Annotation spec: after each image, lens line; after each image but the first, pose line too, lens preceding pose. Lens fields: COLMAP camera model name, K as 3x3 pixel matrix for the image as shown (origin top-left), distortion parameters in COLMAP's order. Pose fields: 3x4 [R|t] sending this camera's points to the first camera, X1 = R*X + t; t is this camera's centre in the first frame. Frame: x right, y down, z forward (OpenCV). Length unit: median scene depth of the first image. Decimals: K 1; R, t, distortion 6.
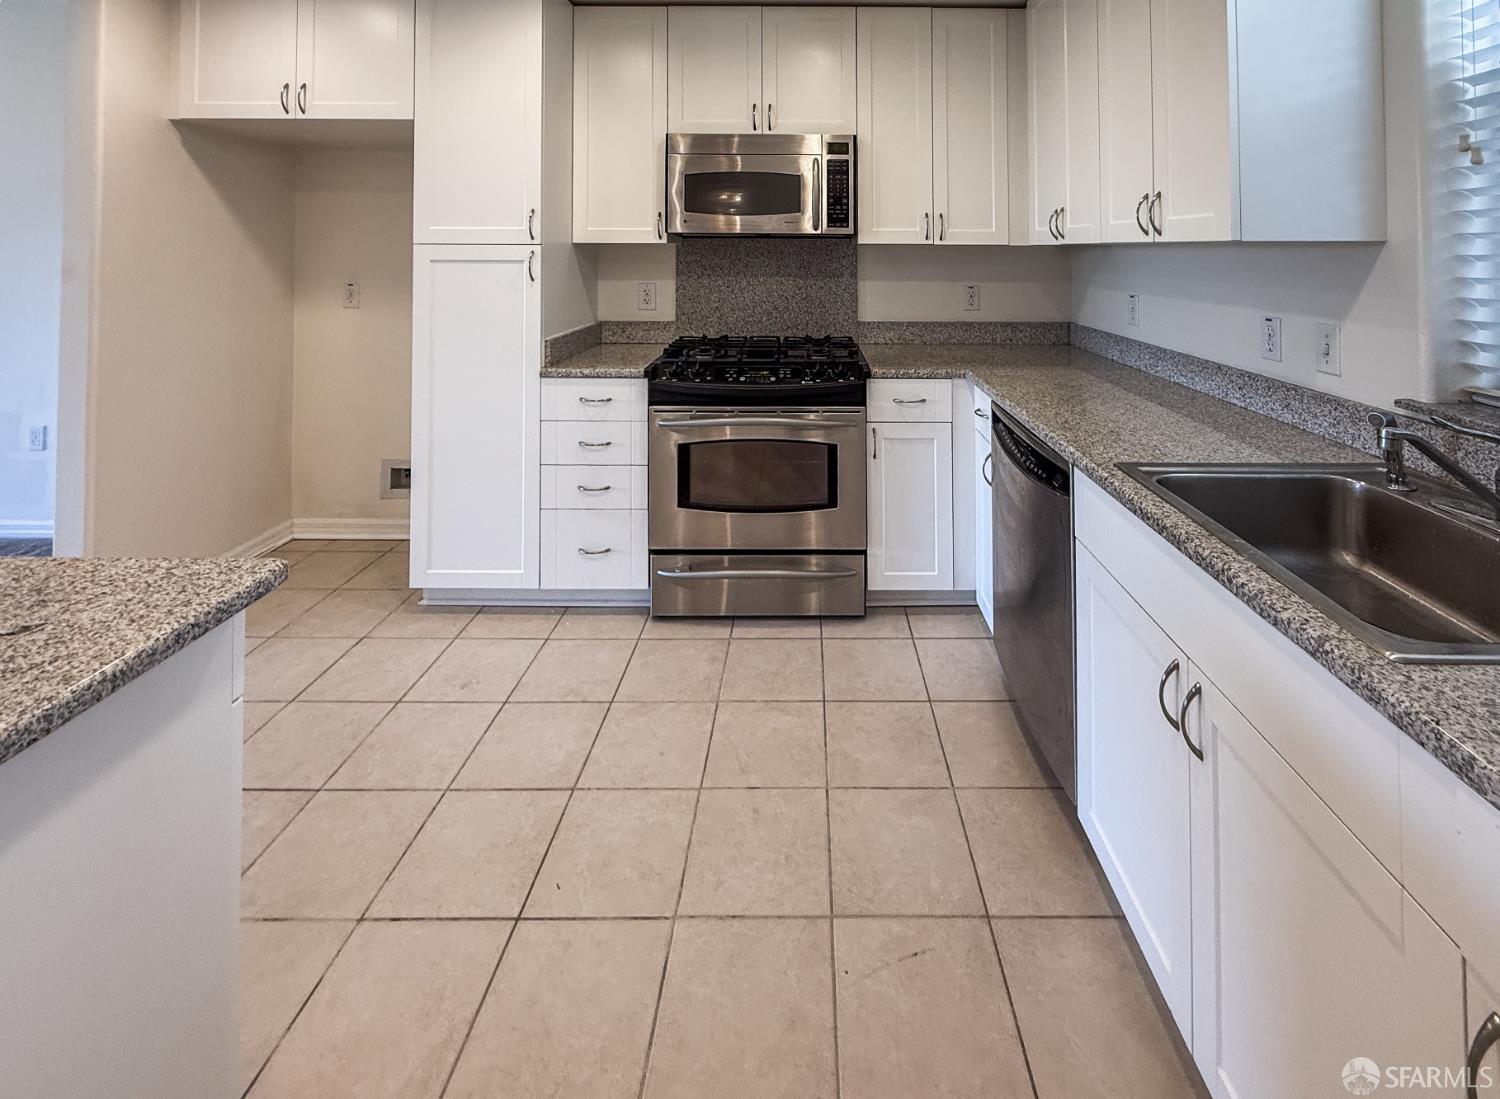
lens RADIAL K [[654.1, 0, 805.1], [0, 654.1, 240.1], [0, 0, 1]] dist [-0.001415, 0.000668]
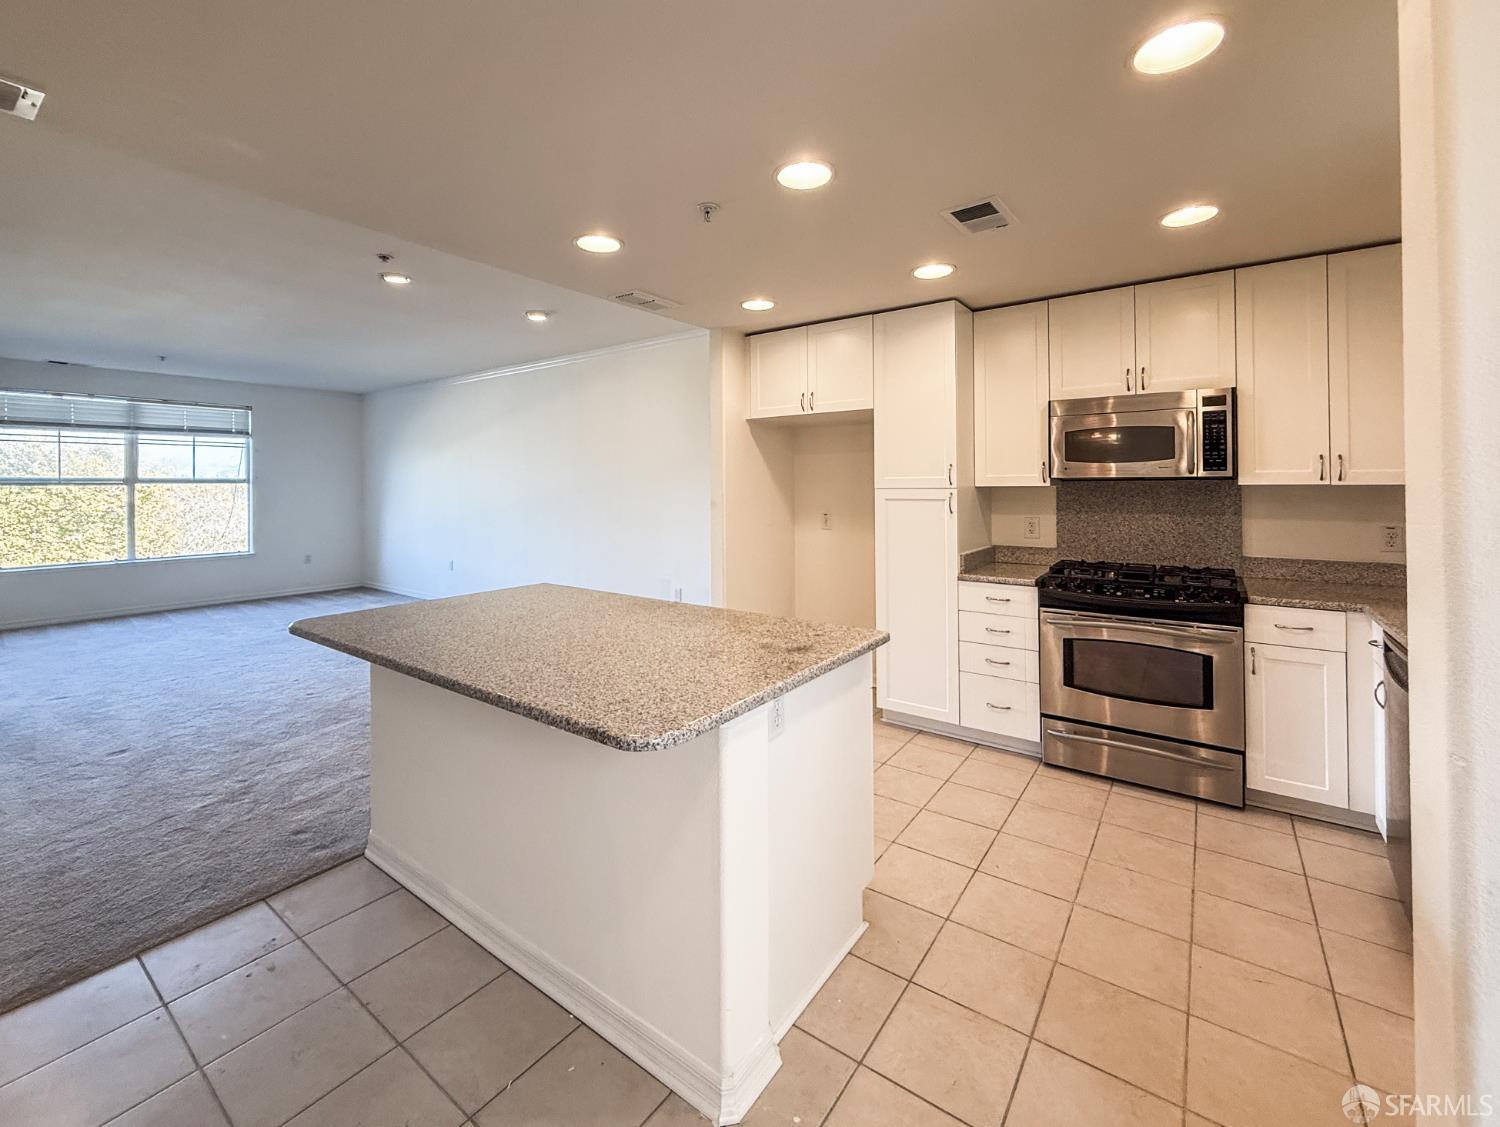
lens RADIAL K [[651.7, 0, 729.1], [0, 651.7, 486.2], [0, 0, 1]] dist [-0.010469, 0.000774]
pose [[0.804887, -0.008266, -0.593371, 0.043266], [0.017242, 0.999807, 0.009461, -0.020156], [0.593178, -0.017846, 0.804874, -0.450717]]
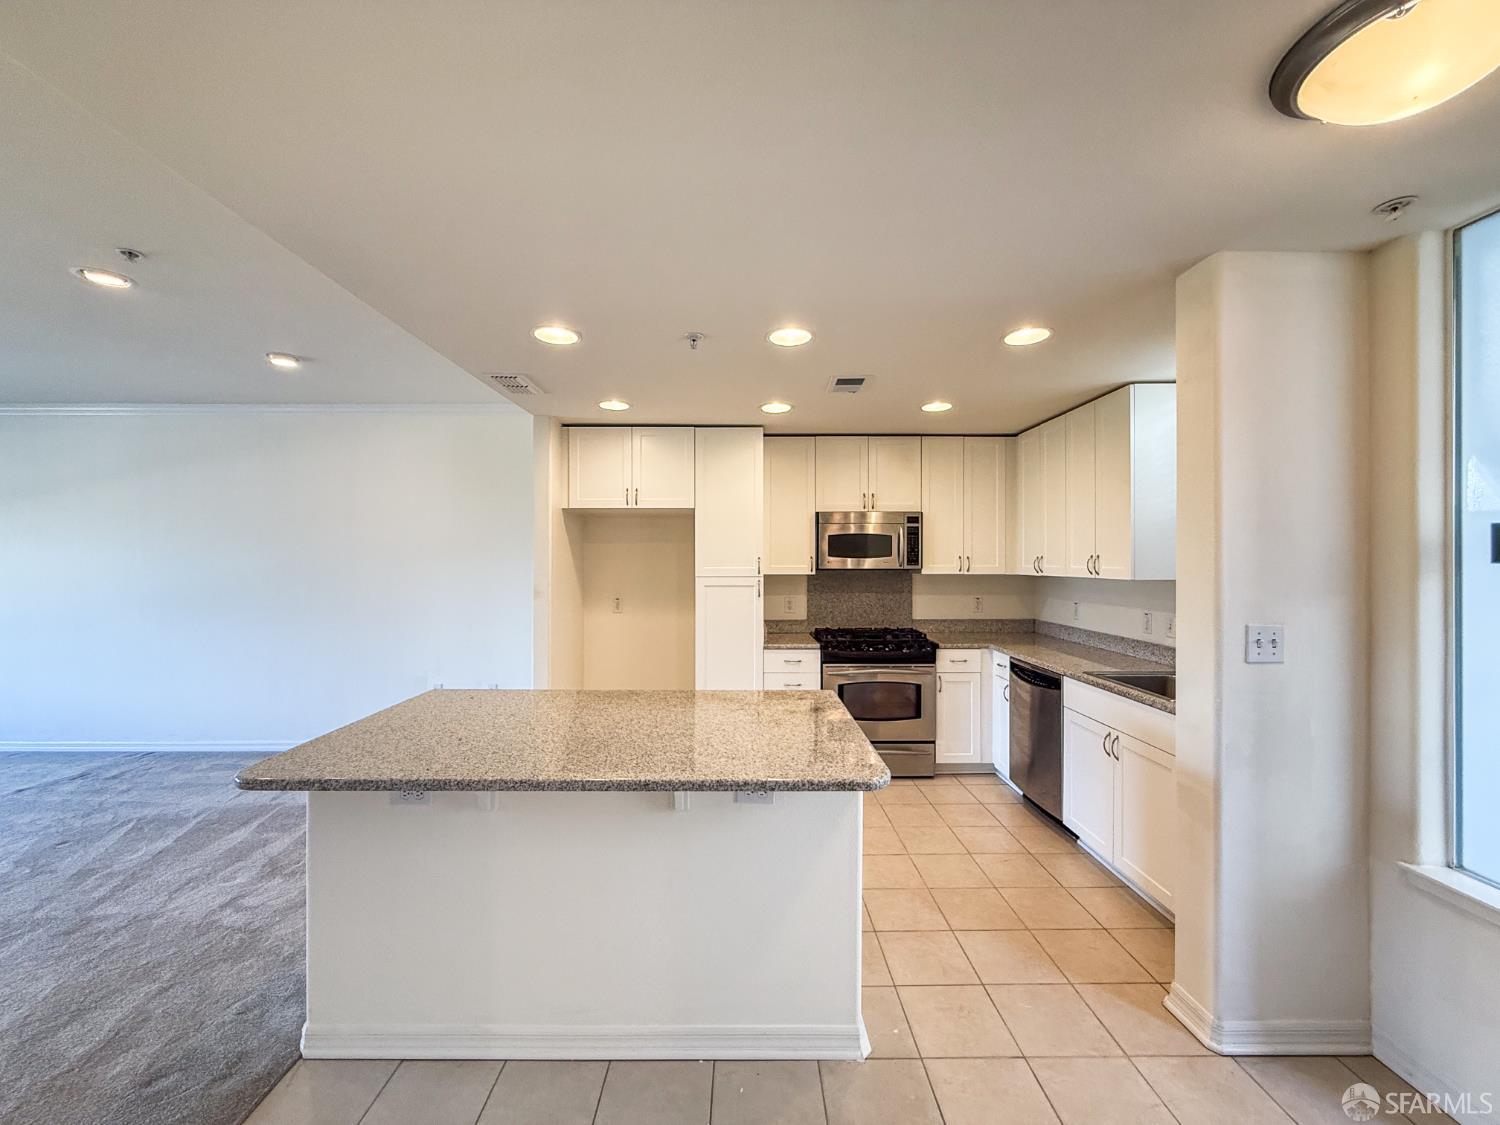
lens RADIAL K [[636.8, 0, 753.2], [0, 636.8, 567.9], [0, 0, 1]] dist [-0.009248, -0.000172]
pose [[0.999028, -0.001846, 0.044051, -0.506529], [0.000649, 0.999631, 0.027164, -0.065624], [-0.044085, -0.027109, 0.998660, -0.767504]]
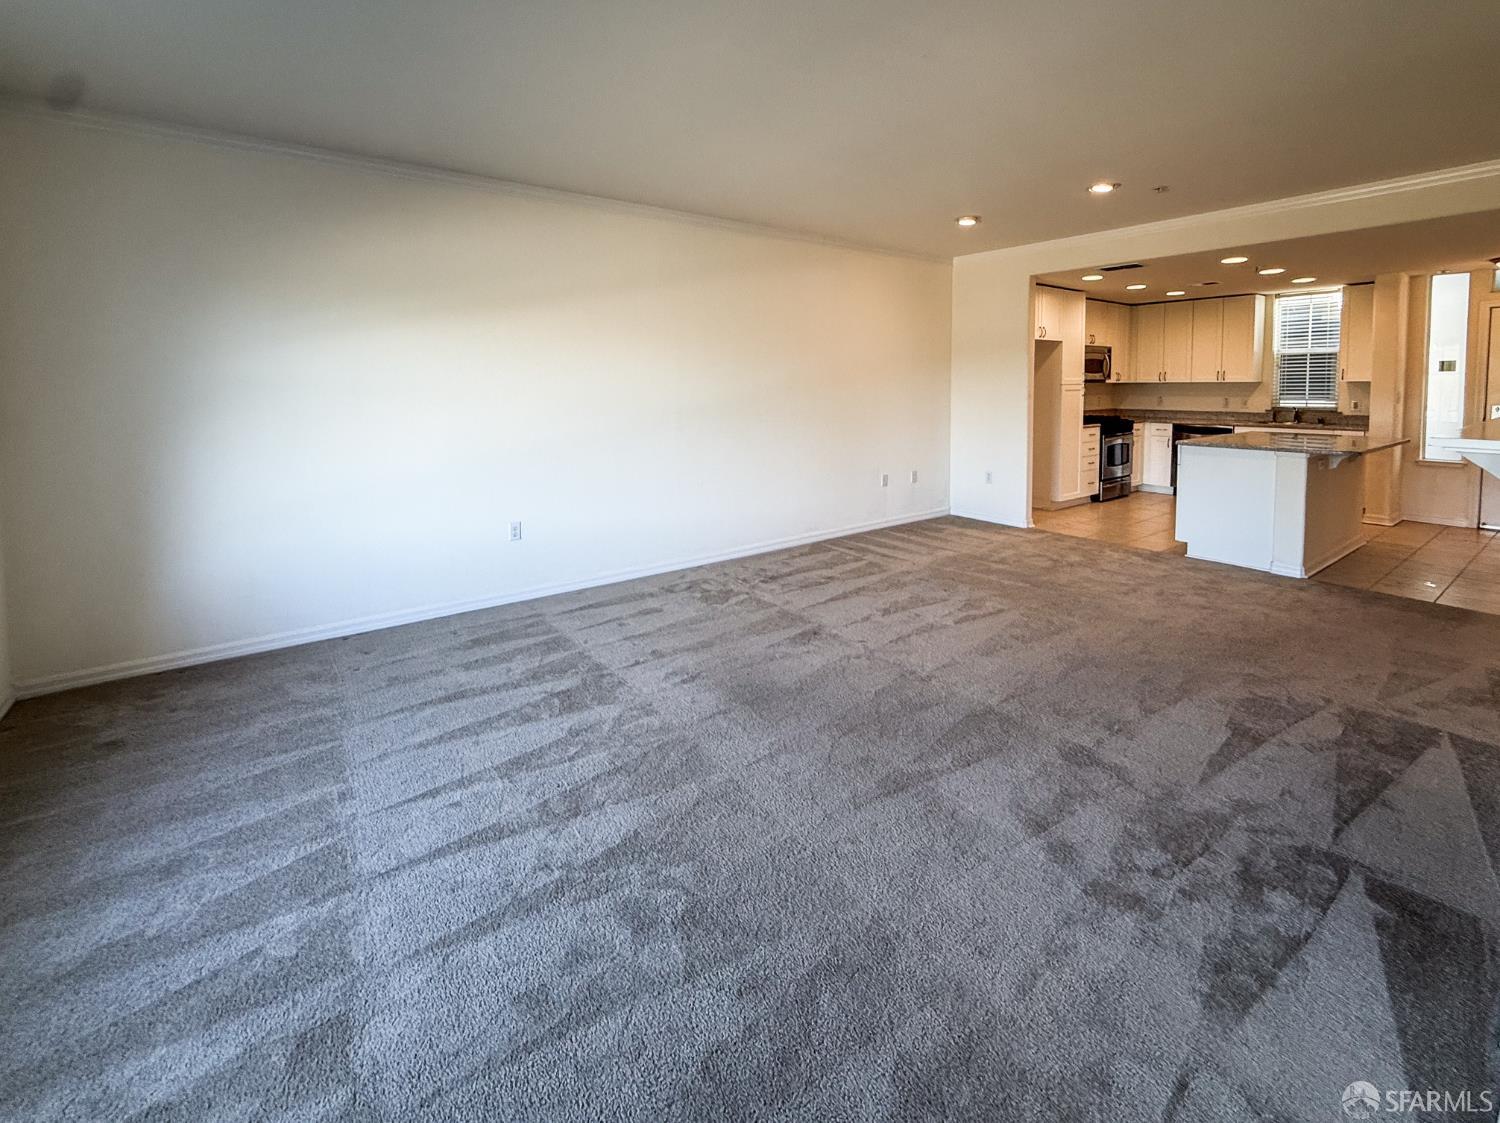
lens RADIAL K [[654.1, 0, 775.2], [0, 654.1, 429.2], [0, 0, 1]] dist [-0.001415, 0.000668]
pose [[0.791841, -0.056648, 0.608095, -3.393556], [0.003296, 0.996071, 0.088499, -0.061557], [-0.610719, -0.068073, 0.788916, -0.530597]]
